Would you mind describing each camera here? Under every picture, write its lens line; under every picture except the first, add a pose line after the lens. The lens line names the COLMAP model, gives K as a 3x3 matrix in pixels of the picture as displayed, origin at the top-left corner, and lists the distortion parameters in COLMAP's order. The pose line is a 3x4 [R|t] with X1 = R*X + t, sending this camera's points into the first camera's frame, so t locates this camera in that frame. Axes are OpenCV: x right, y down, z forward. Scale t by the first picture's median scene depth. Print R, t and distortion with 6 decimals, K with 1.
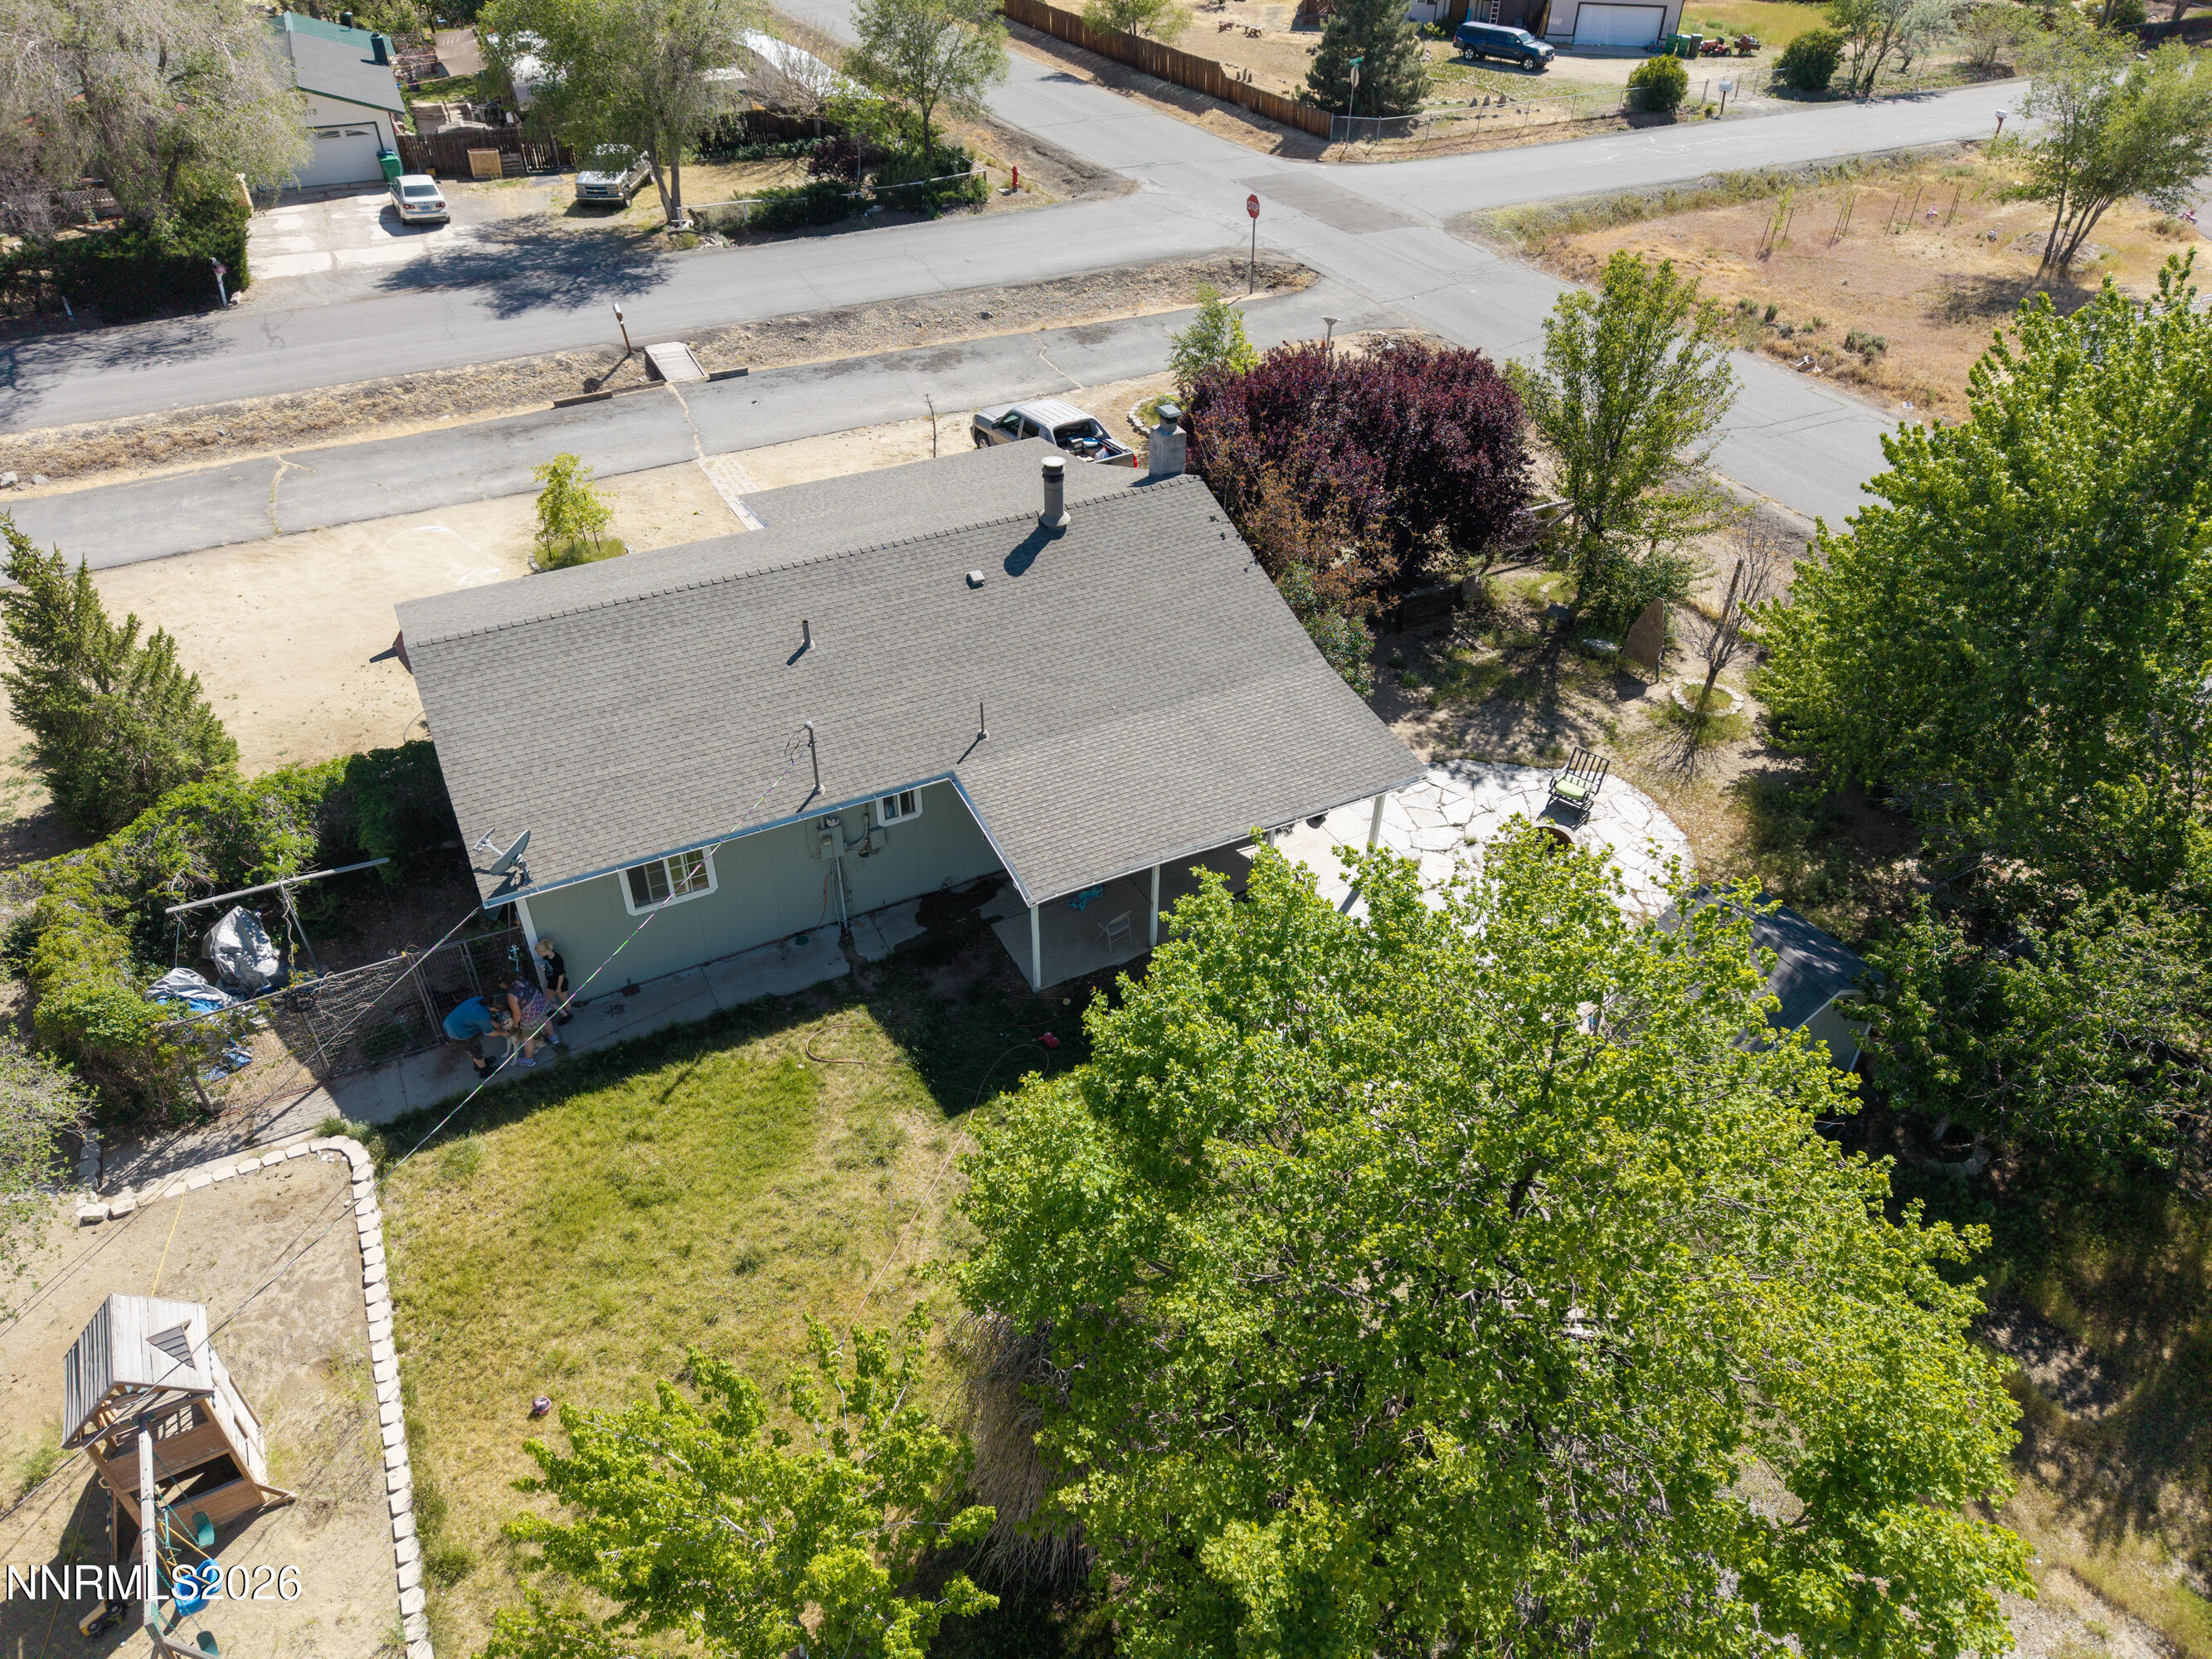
lens RADIAL K [[1477.5, 0, 1111.6], [0, 1477.5, 834.0], [0, 0, 1]] dist [0.021790, -0.020898]
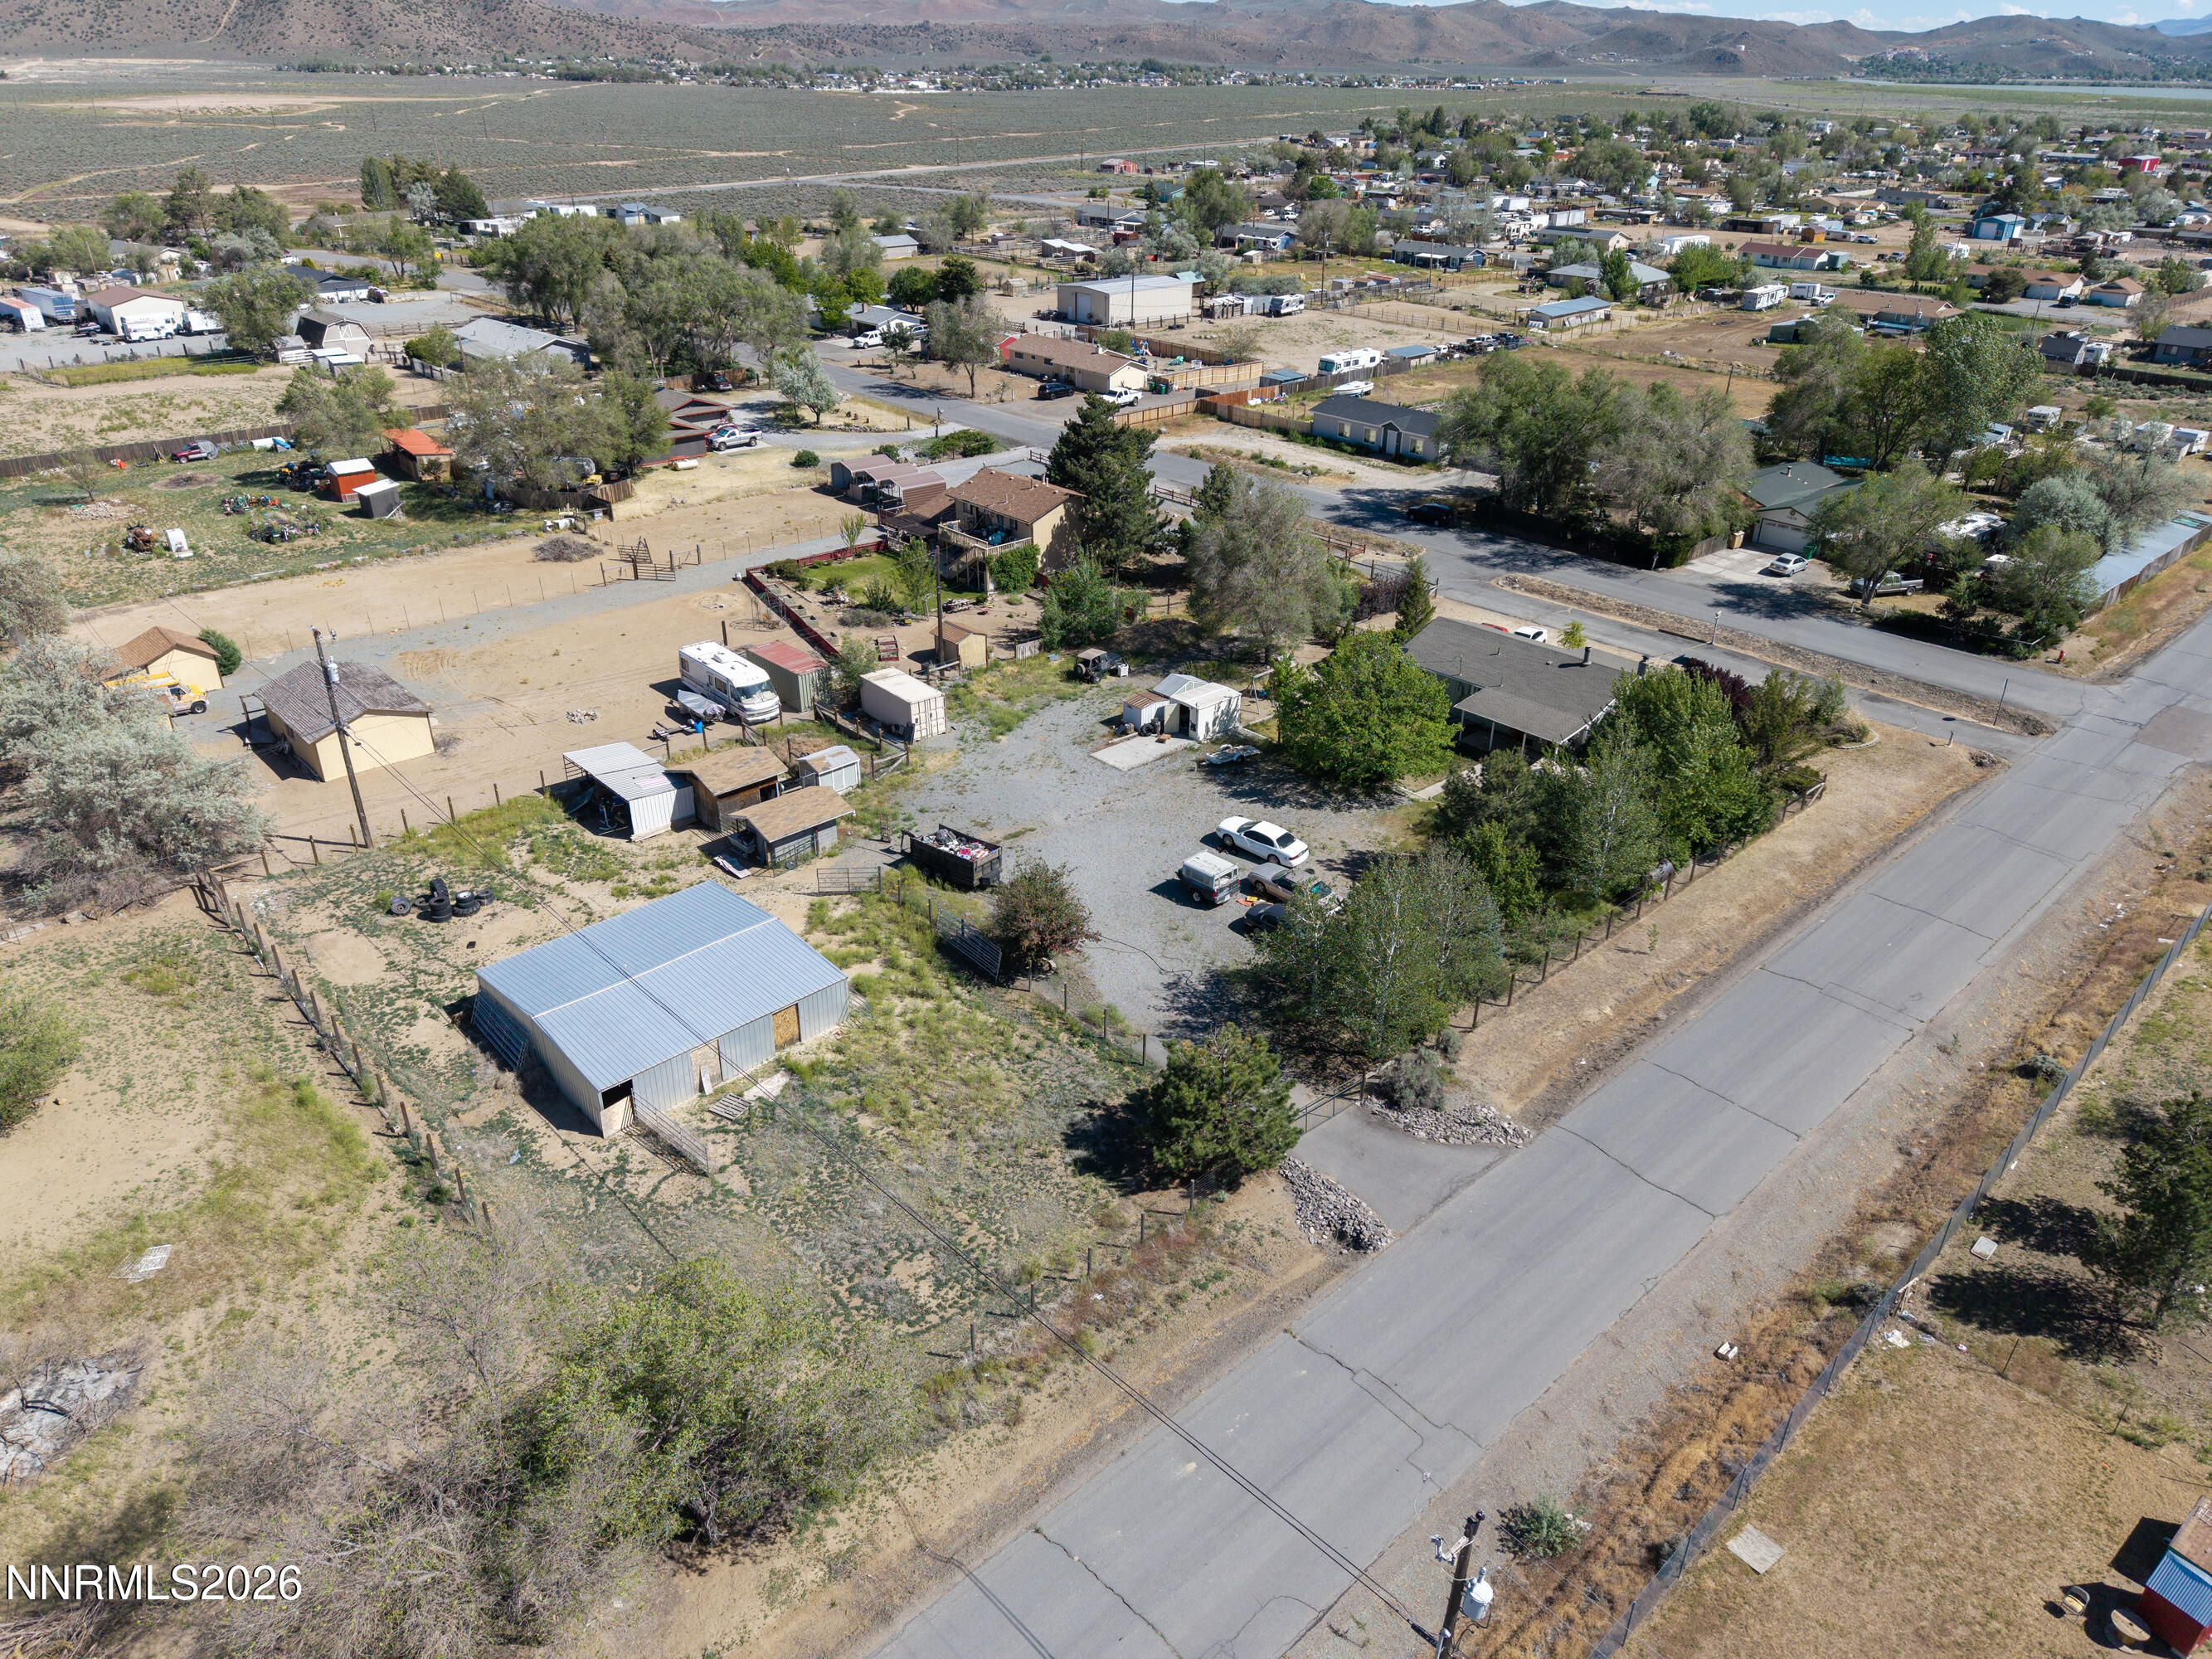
lens RADIAL K [[1477.5, 0, 1111.7], [0, 1477.5, 825.9], [0, 0, 1]] dist [0.021790, -0.020898]
pose [[0.271425, 0.435937, -0.858072, 2.430876], [-0.597734, 0.775116, 0.204718, 0.023879], [0.754349, 0.457333, 0.470960, -1.101134]]
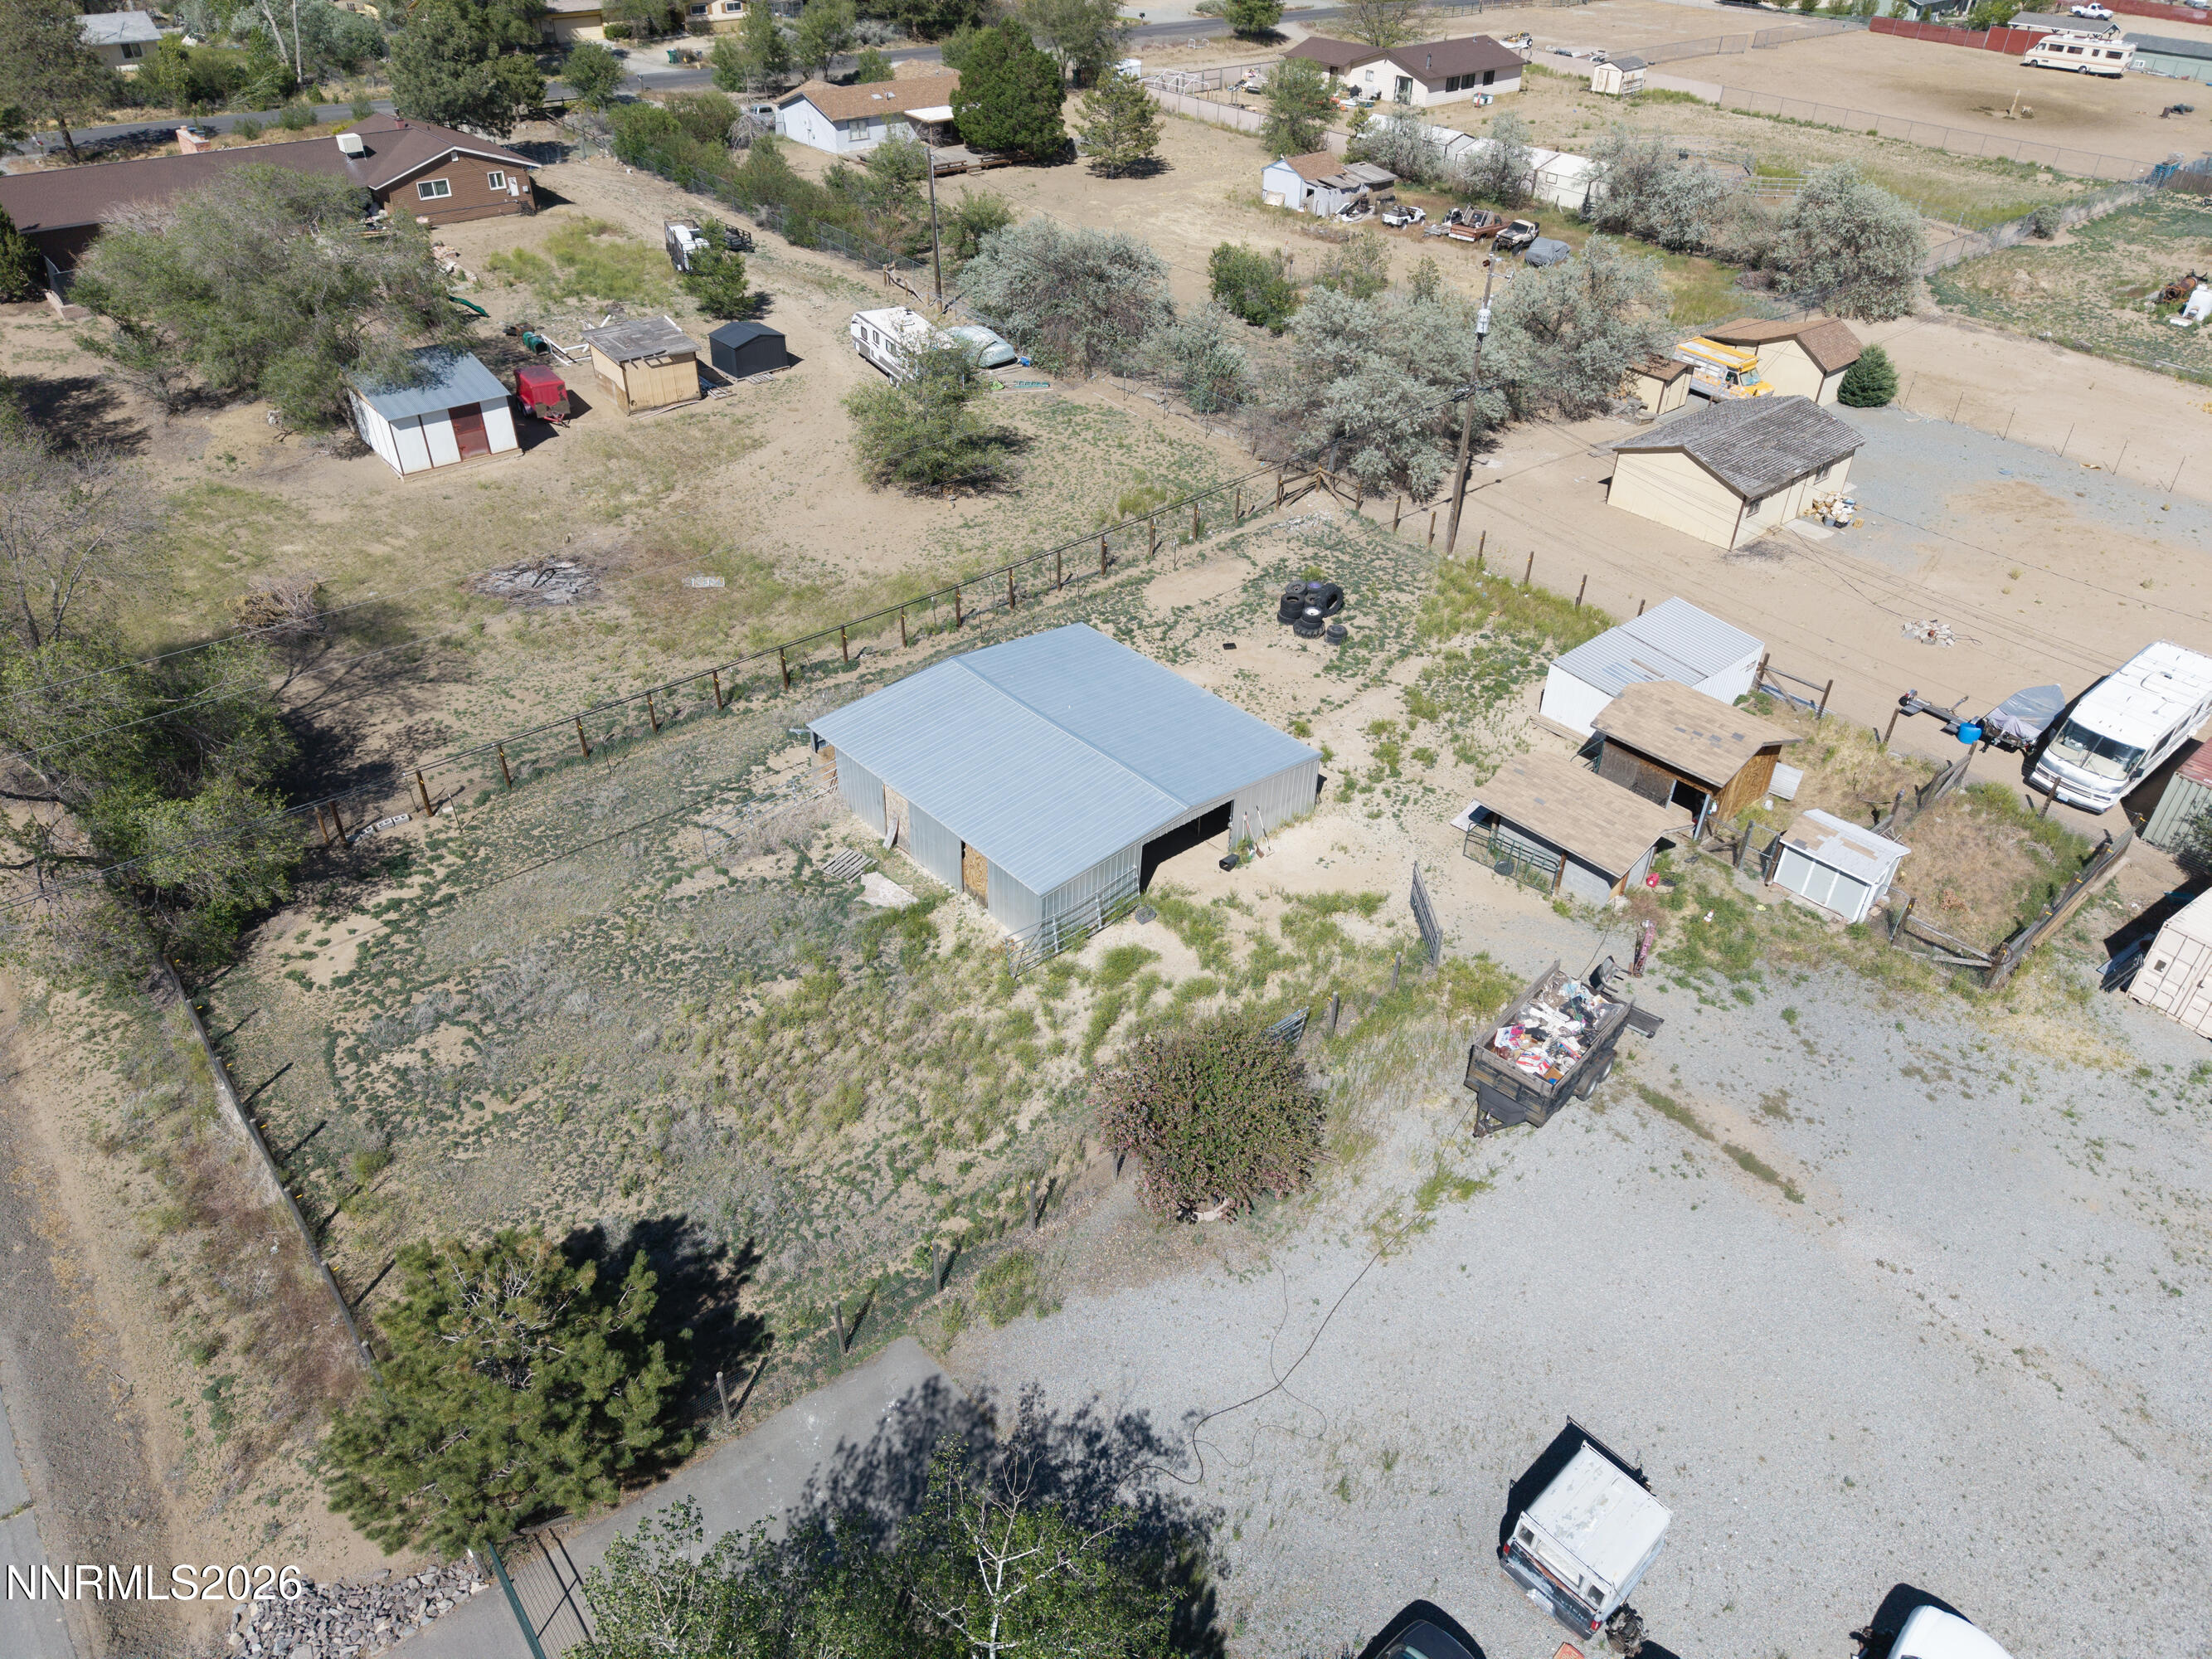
lens RADIAL K [[1477.5, 0, 1115.9], [0, 1477.5, 822.7], [0, 0, 1]] dist [0.021790, -0.020898]
pose [[-0.973269, 0.108212, -0.202577, 0.862818], [-0.163809, 0.291167, 0.942544, -0.431772], [0.160979, 0.950533, -0.265657, -0.027133]]
